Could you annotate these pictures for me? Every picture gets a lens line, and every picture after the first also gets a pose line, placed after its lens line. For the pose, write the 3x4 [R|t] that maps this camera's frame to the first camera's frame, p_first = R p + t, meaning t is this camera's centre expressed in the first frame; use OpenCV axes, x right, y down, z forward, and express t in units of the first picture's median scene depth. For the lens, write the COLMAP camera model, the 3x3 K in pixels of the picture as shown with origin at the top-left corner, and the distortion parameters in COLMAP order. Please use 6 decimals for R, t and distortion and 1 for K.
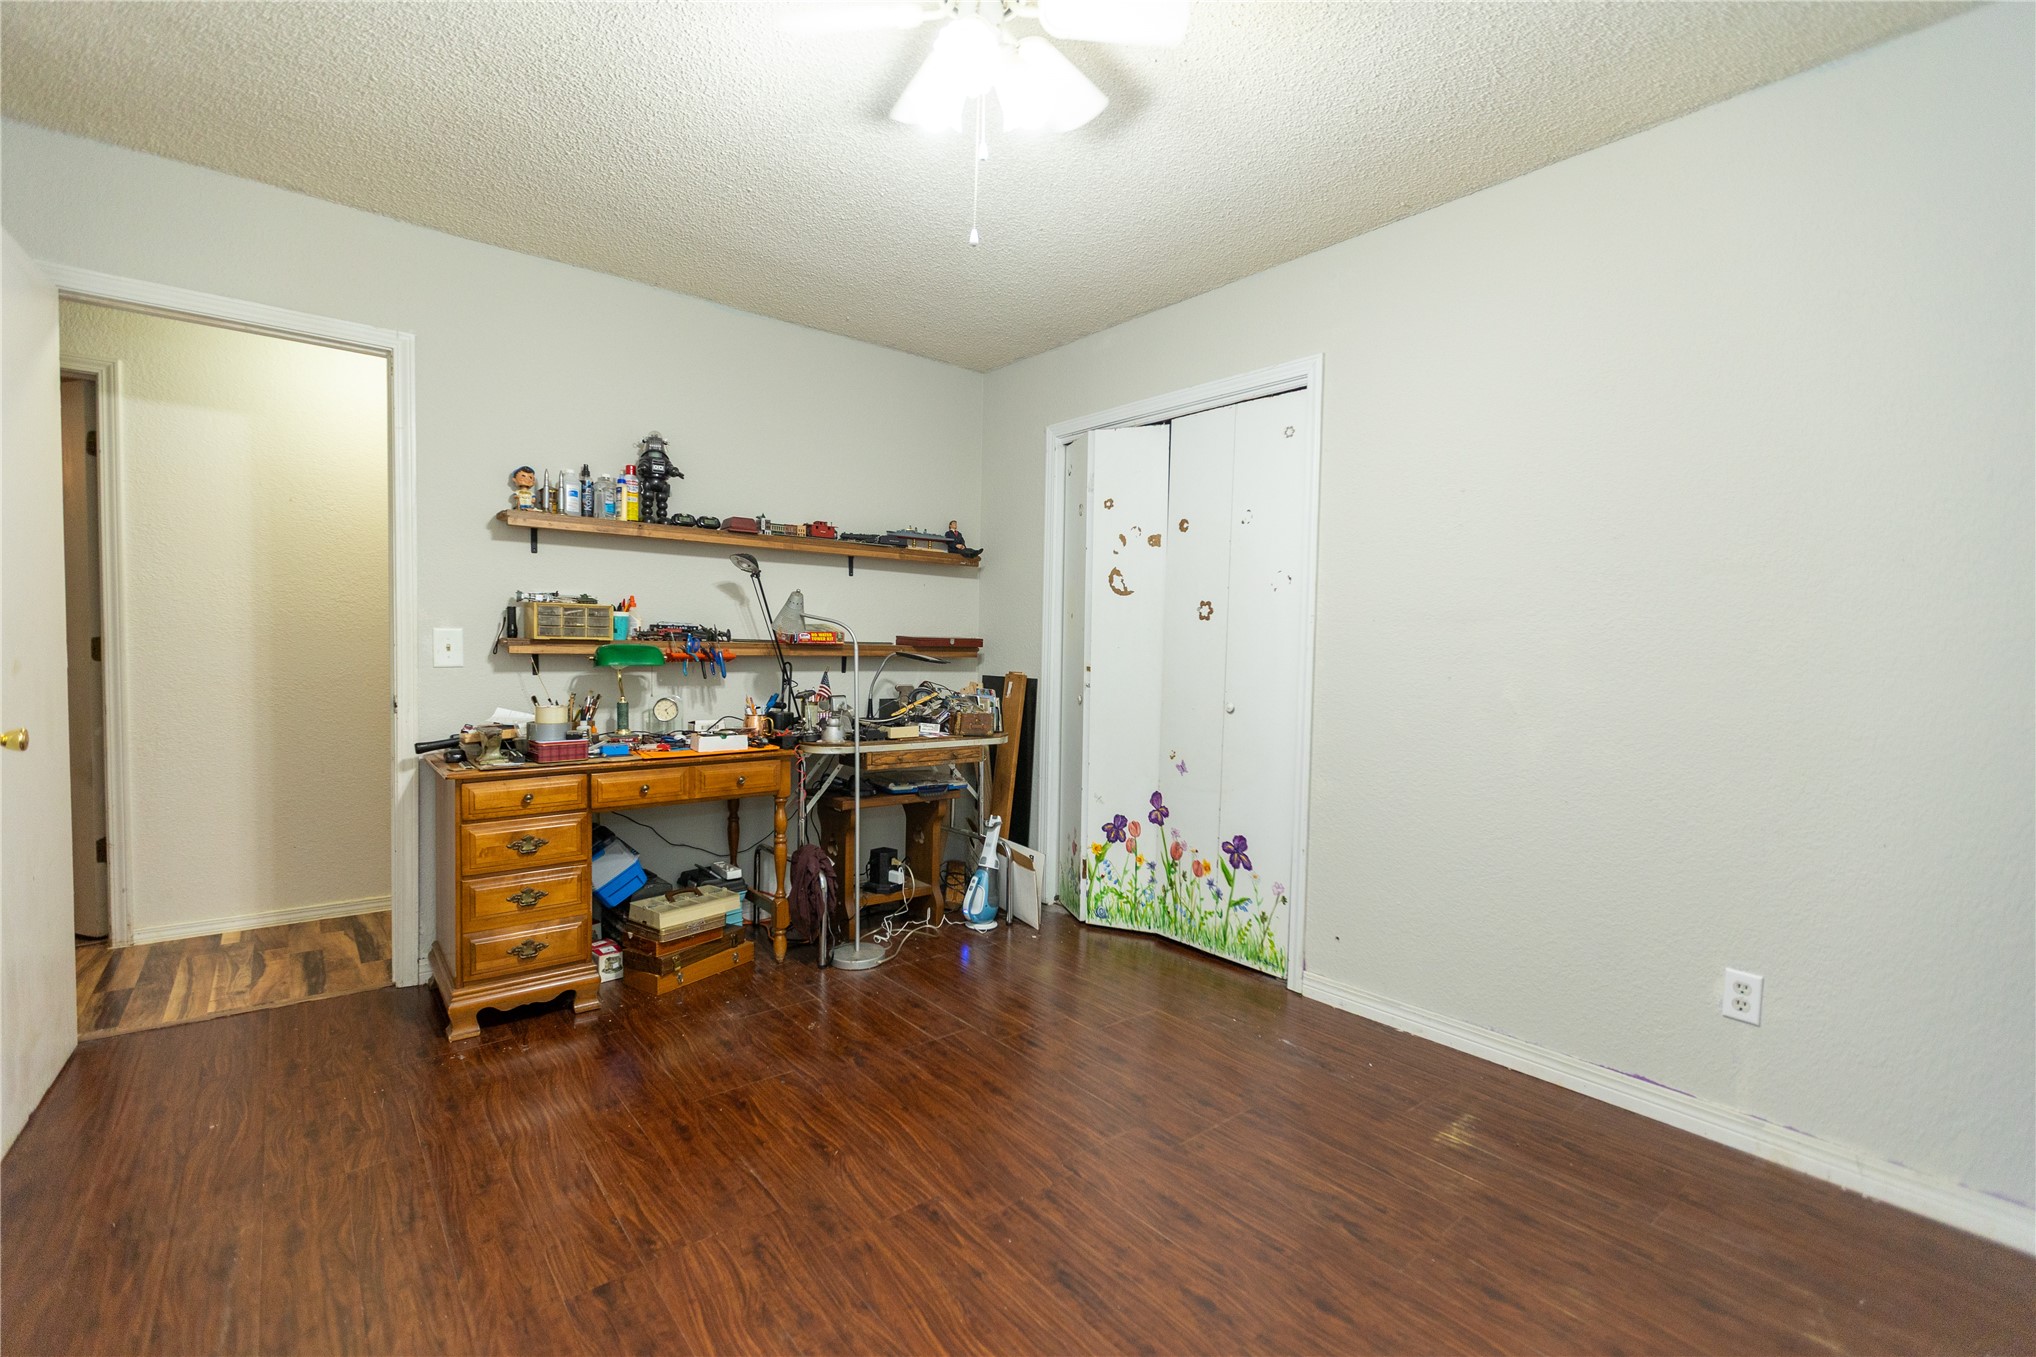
lens RADIAL K [[896.8, 0, 1022.9], [0, 896.8, 667.8], [0, 0, 1]] dist [0.002541, -0.000420]
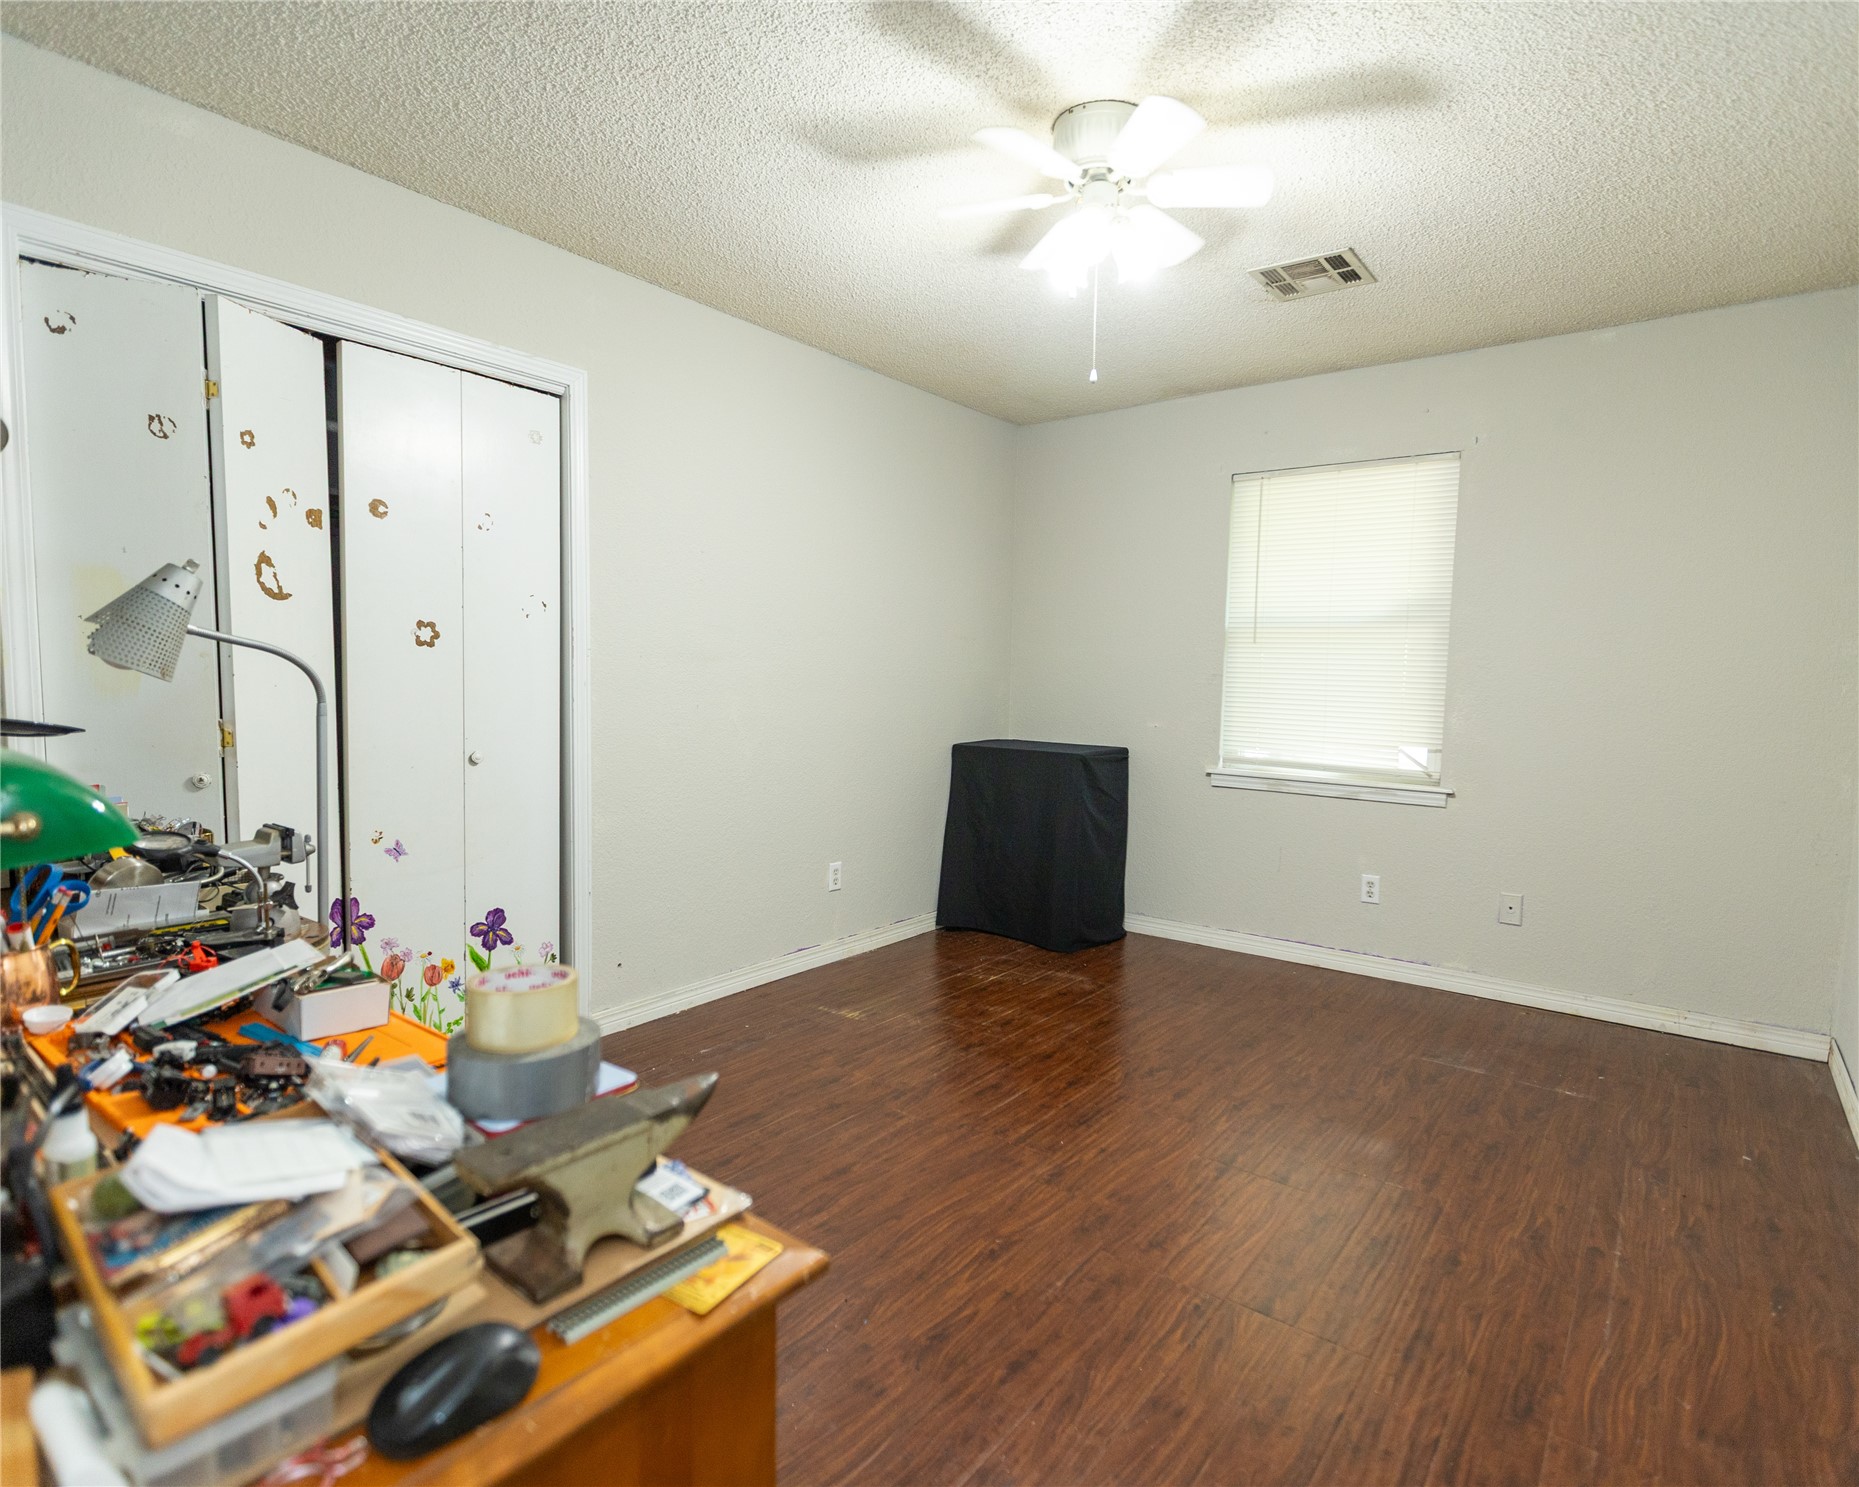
lens RADIAL K [[977.9, 0, 933.1], [0, 977.9, 749.9], [0, 0, 1]] dist [-0.001673, -0.000200]
pose [[-0.218661, -0.097400, 0.970928, -0.719501], [0.001218, 0.994978, 0.100087, -0.050861], [-0.975800, 0.023068, -0.217445, 0.803016]]
